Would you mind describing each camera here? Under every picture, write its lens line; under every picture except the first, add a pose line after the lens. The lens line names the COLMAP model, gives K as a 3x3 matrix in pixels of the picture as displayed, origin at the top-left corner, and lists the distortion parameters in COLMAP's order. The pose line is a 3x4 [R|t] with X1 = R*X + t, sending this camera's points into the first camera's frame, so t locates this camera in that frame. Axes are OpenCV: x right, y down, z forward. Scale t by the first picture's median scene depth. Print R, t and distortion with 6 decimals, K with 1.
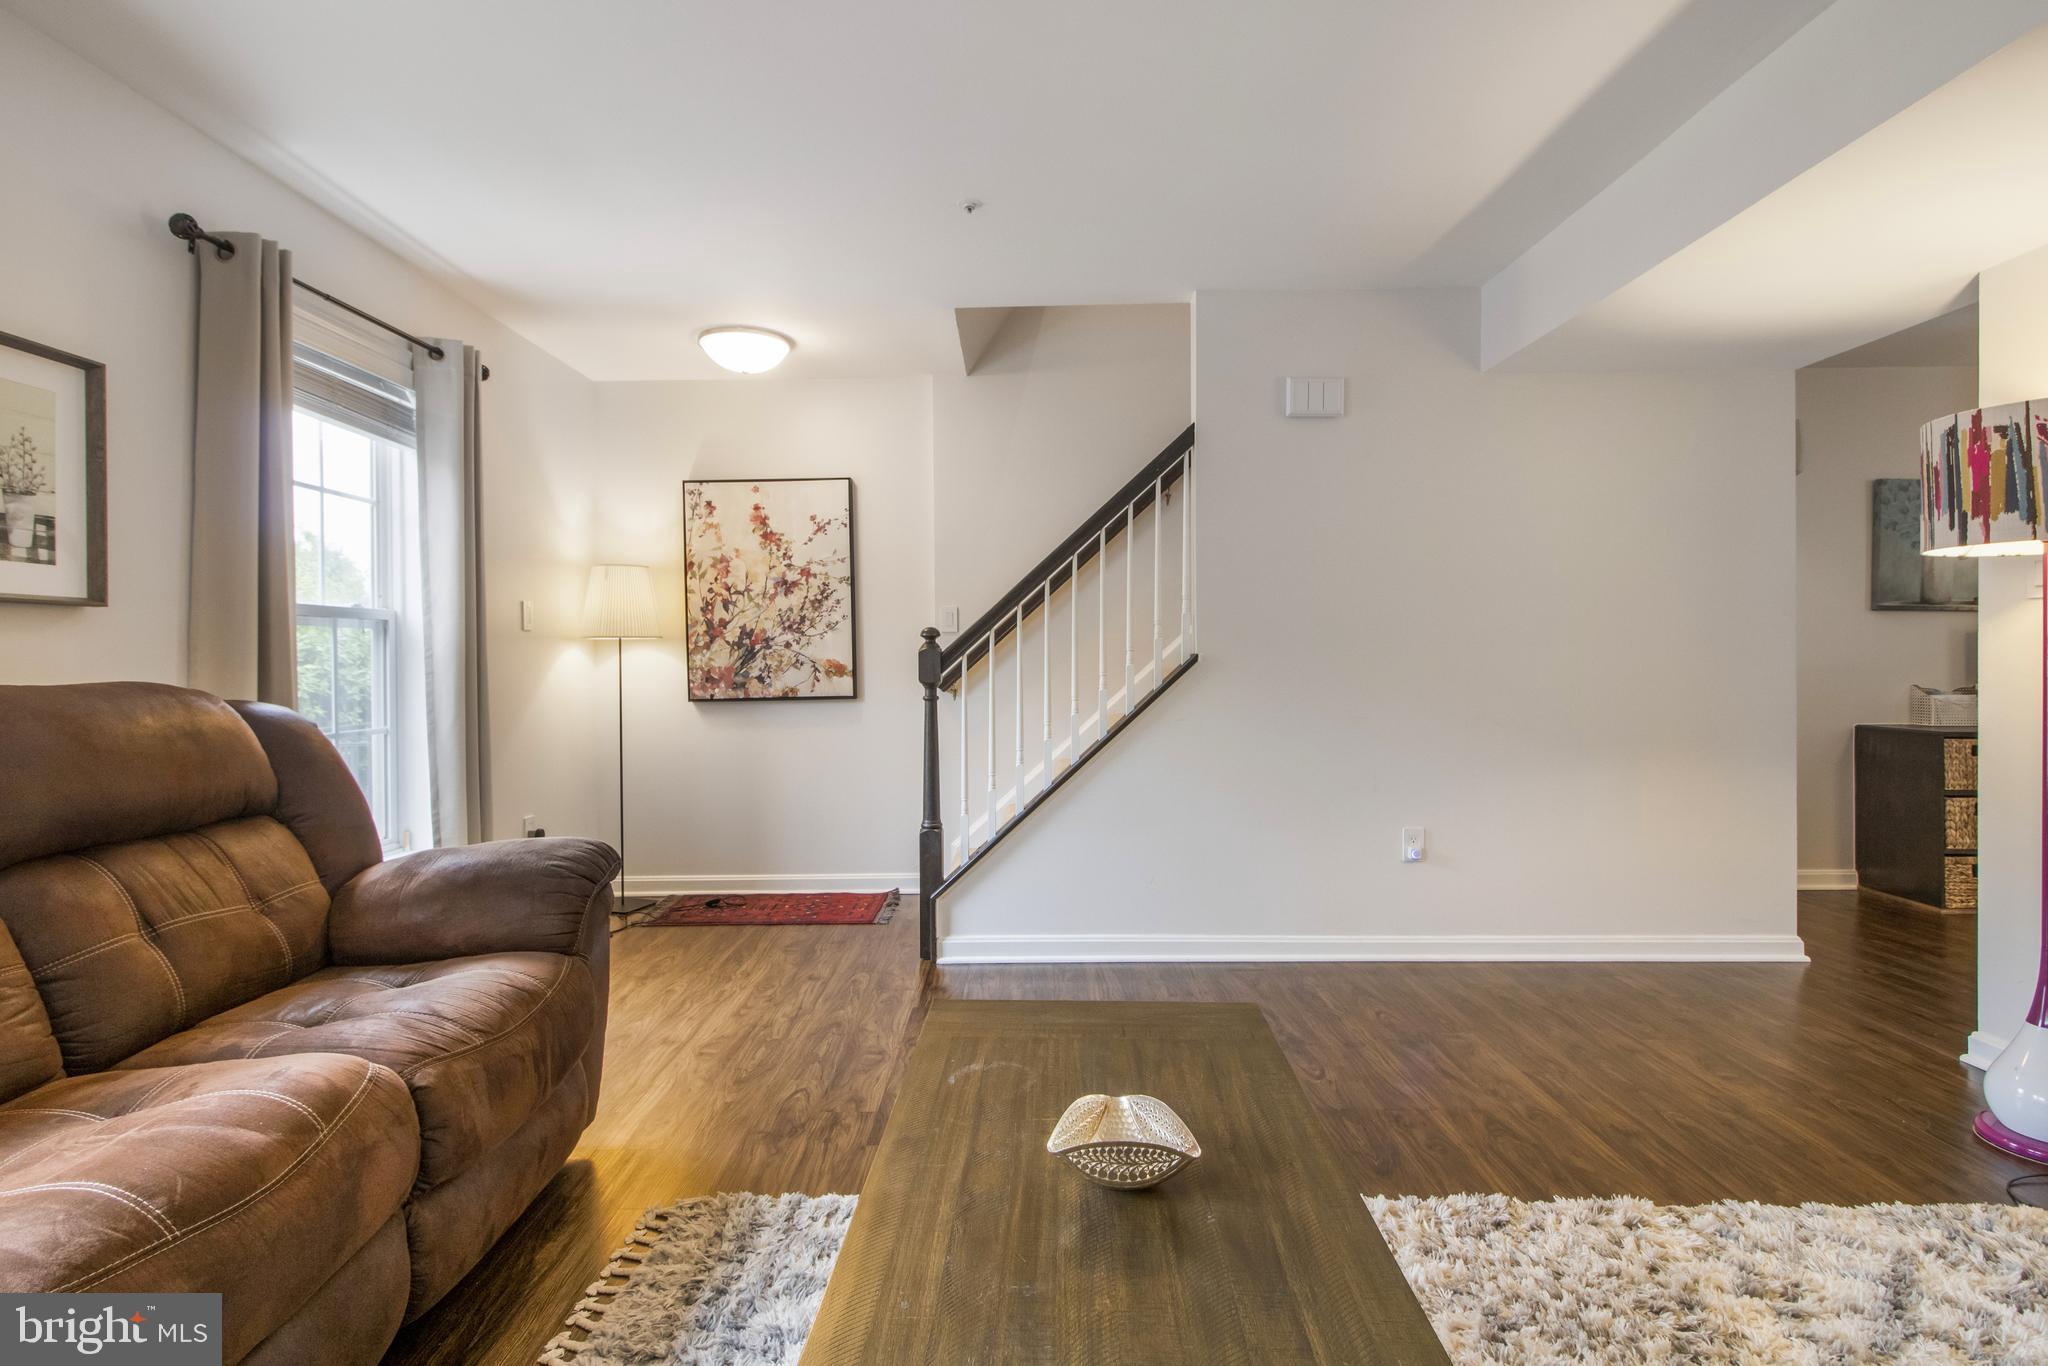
lens RADIAL K [[1013.4, 0, 1033.5], [0, 1013.4, 656.4], [0, 0, 1]] dist [0.027101, -0.008052]
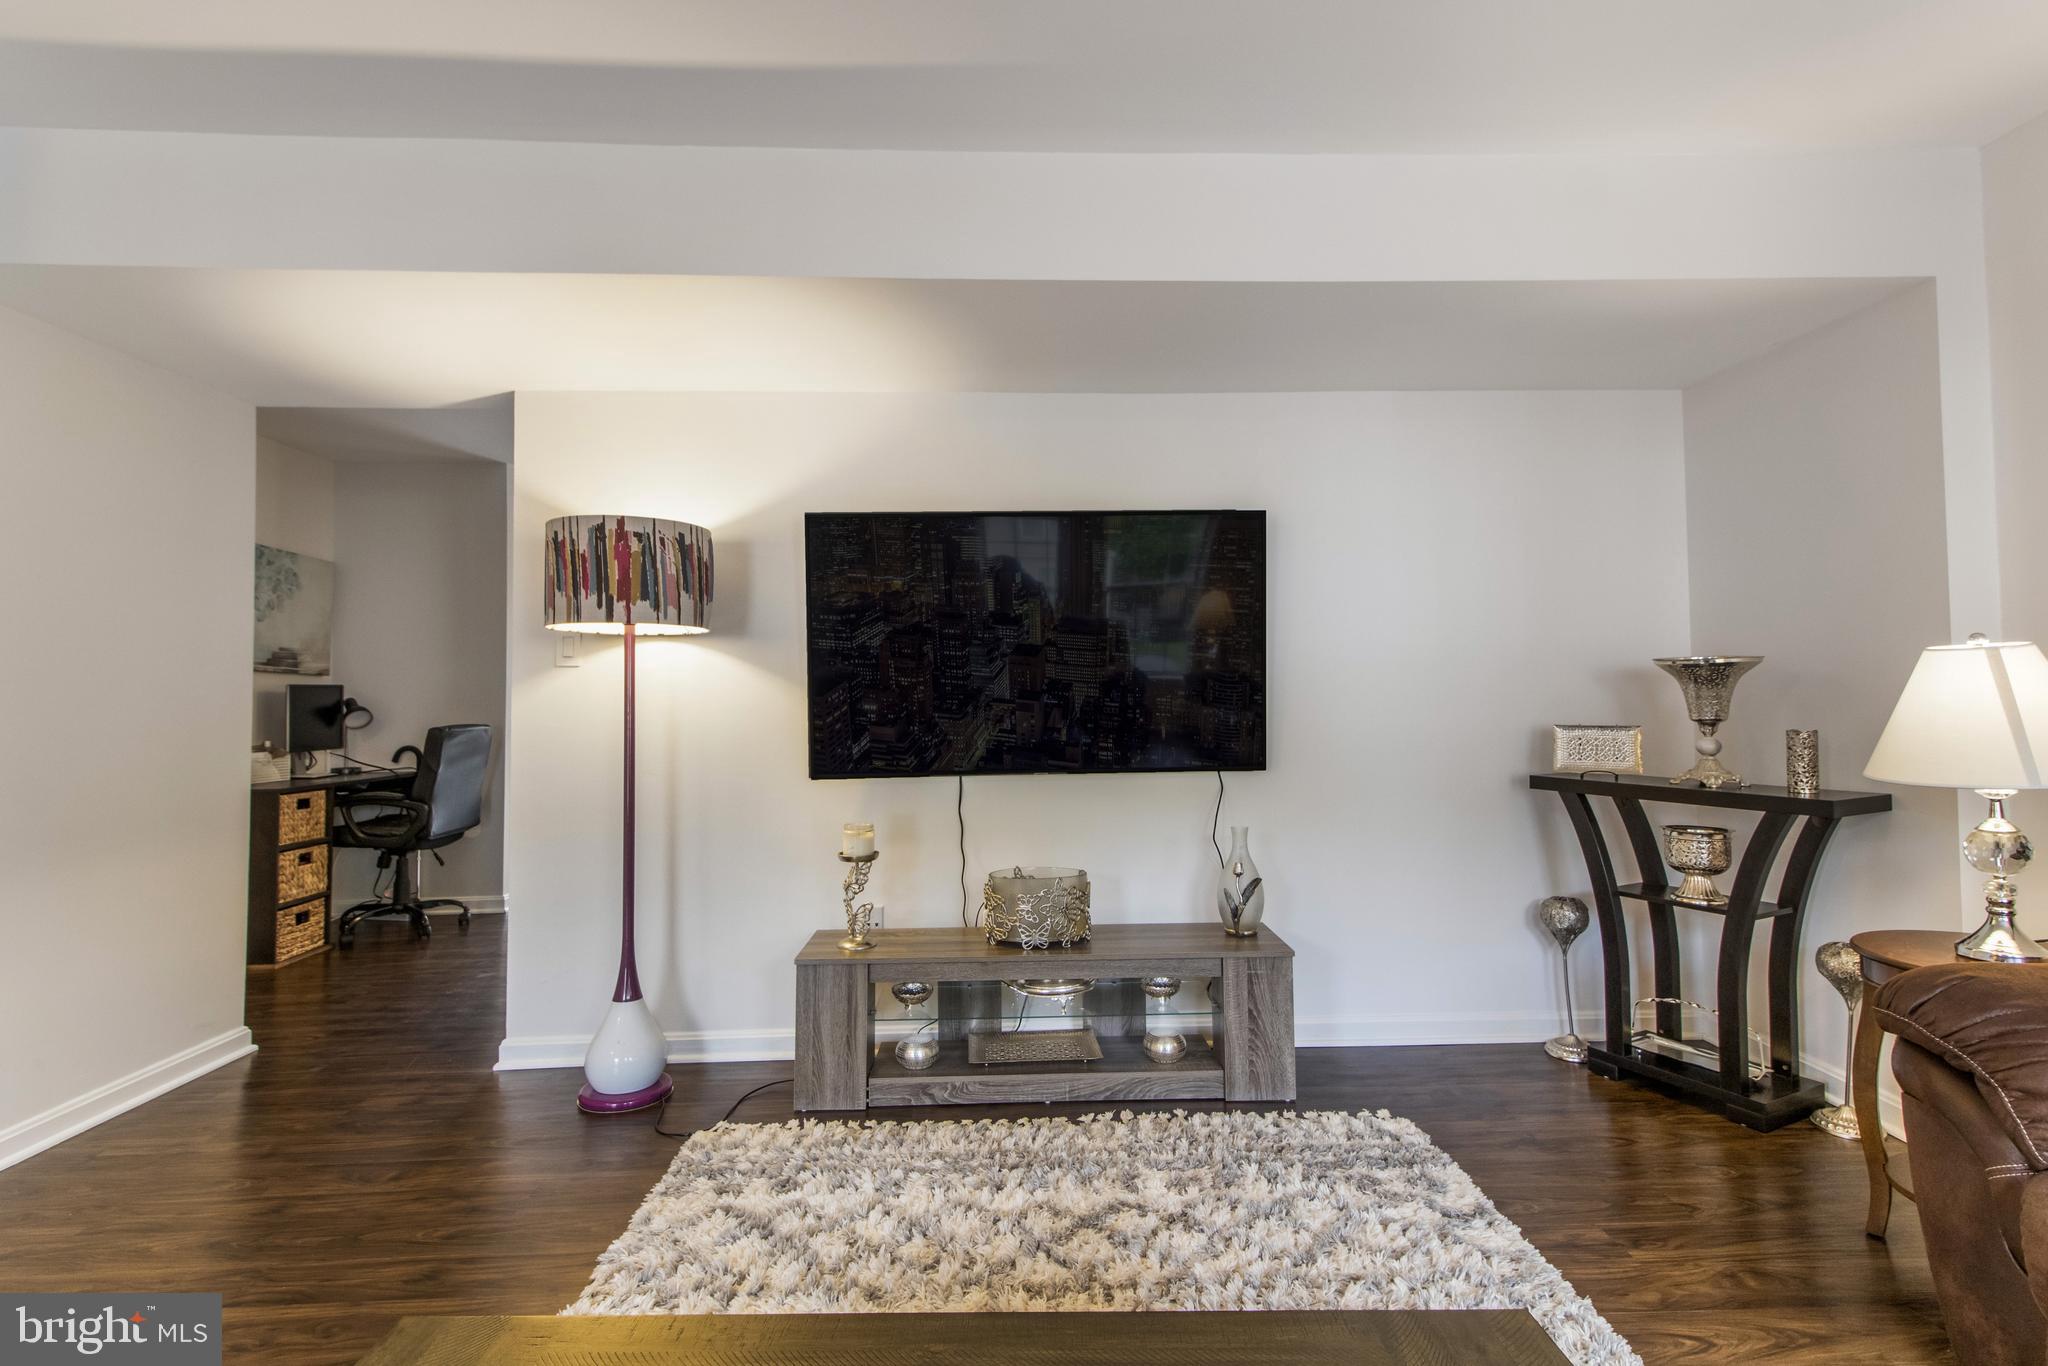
lens RADIAL K [[1013.4, 0, 1037.9], [0, 1013.4, 666.9], [0, 0, 1]] dist [0.027101, -0.008052]
pose [[-0.038238, 0.036062, 0.998618, -0.157699], [0.011470, 0.999299, -0.035648, -0.002987], [-0.999203, 0.010091, -0.038624, 0.263394]]
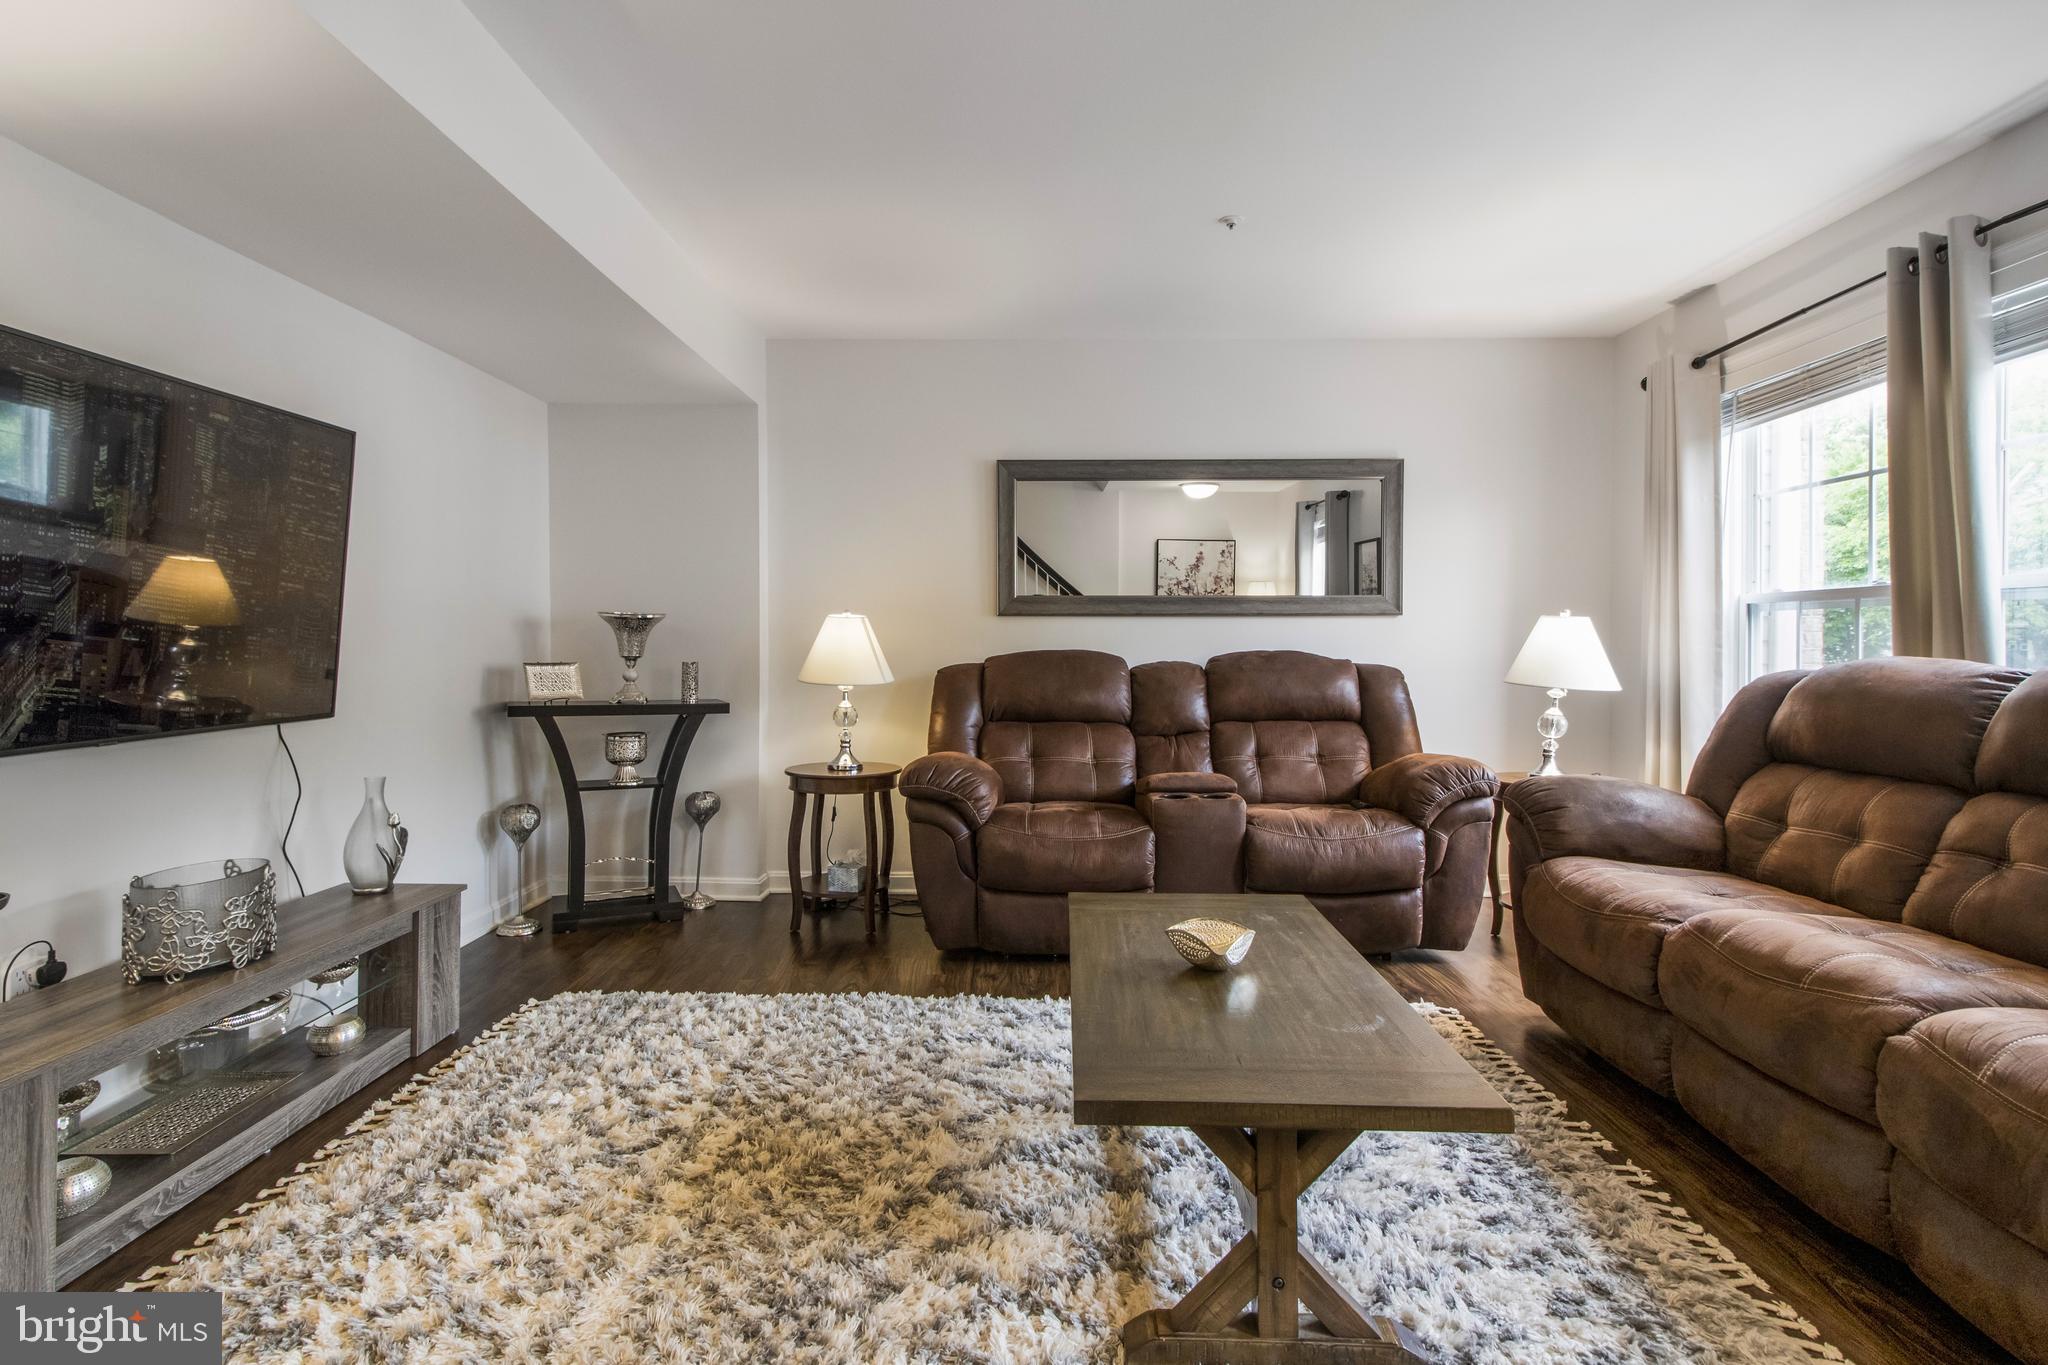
lens RADIAL K [[1013.4, 0, 1018.6], [0, 1013.4, 655.9], [0, 0, 1]] dist [0.027101, -0.008052]
pose [[-0.999977, 0.005717, 0.003559, 0.105236], [0.005775, 0.999847, 0.016522, -0.001453], [-0.003464, 0.016543, -0.999857, 0.707491]]
